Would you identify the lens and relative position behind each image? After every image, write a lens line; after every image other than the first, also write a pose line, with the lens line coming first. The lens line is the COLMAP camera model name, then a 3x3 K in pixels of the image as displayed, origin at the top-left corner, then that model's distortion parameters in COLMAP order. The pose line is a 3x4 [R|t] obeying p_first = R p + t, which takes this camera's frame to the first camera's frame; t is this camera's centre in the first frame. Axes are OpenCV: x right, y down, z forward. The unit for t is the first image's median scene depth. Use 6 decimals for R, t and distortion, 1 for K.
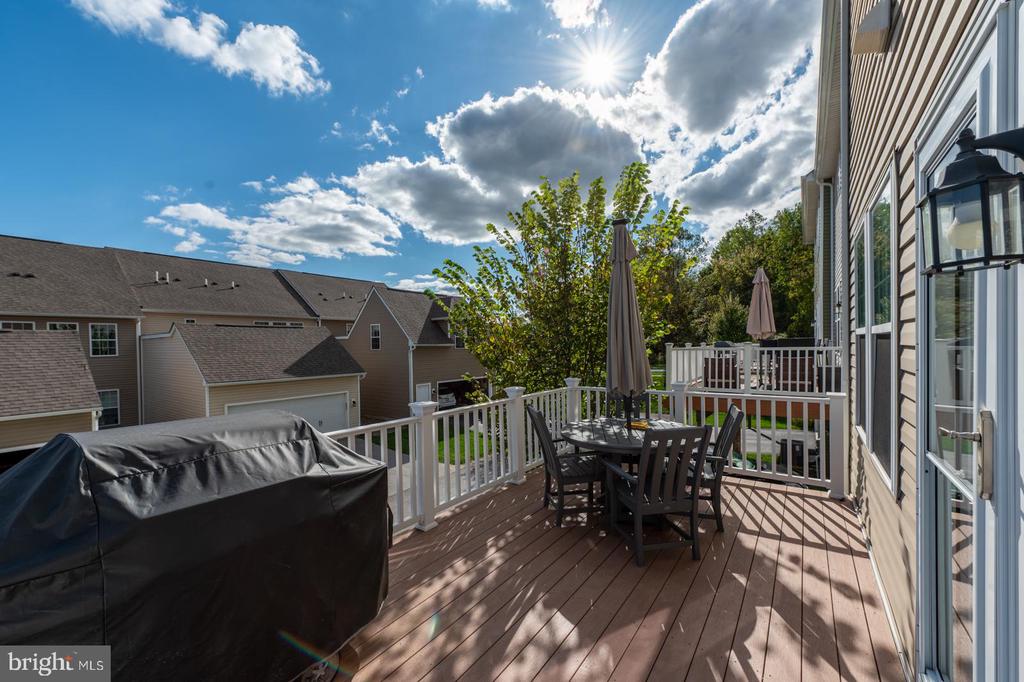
lens RADIAL K [[399.1, 0, 513.7], [0, 399.1, 350.3], [0, 0, 1]] dist [0.028630, 0.000121]
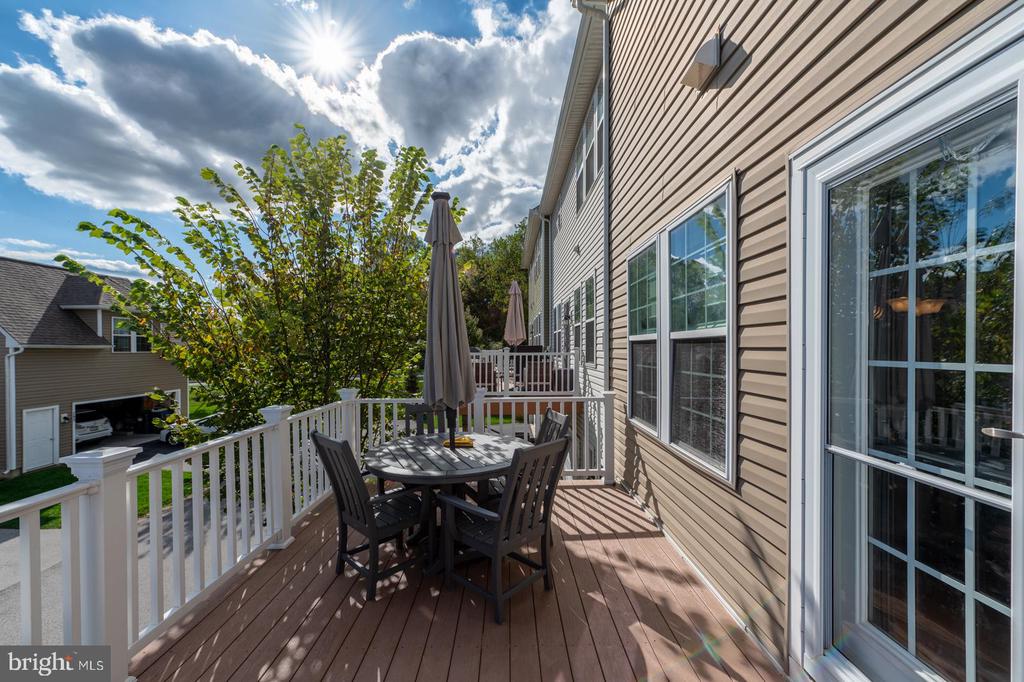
lens RADIAL K [[399.1, 0, 489.3], [0, 399.1, 353.1], [0, 0, 1]] dist [0.028630, 0.000121]
pose [[0.808636, 0.004452, 0.588293, -0.075466], [0.000544, 0.999965, -0.008316, 0.003551], [-0.588309, 0.007044, 0.808605, 0.155023]]
